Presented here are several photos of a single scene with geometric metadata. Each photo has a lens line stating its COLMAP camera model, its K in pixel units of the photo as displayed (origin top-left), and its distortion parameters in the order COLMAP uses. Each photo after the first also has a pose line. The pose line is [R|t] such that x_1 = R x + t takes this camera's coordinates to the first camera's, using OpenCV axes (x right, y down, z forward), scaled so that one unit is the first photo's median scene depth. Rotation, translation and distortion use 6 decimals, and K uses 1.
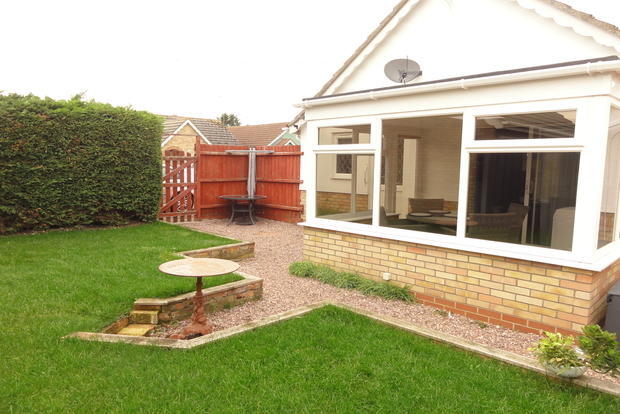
lens RADIAL K [[438.7, 0, 310.0], [0, 438.7, 207.0], [0, 0, 1]] dist [0.006410, -0.000061]
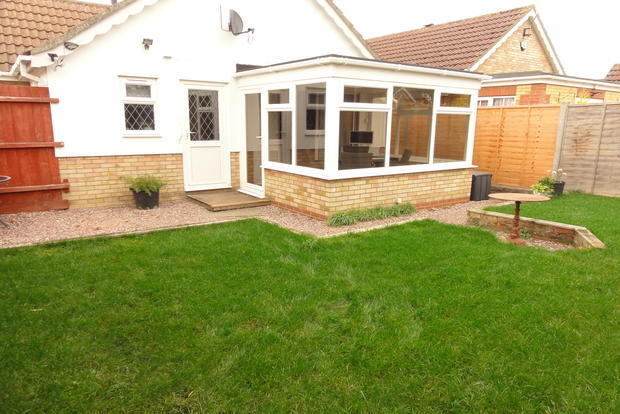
lens RADIAL K [[438.7, 0, 310.0], [0, 438.7, 207.0], [0, 0, 1]] dist [0.006410, -0.000061]
pose [[0.153896, -0.199379, 0.967762, -1.145766], [0.088826, 0.978256, 0.187415, -0.103460], [-0.984086, 0.057120, 0.168260, 0.961876]]
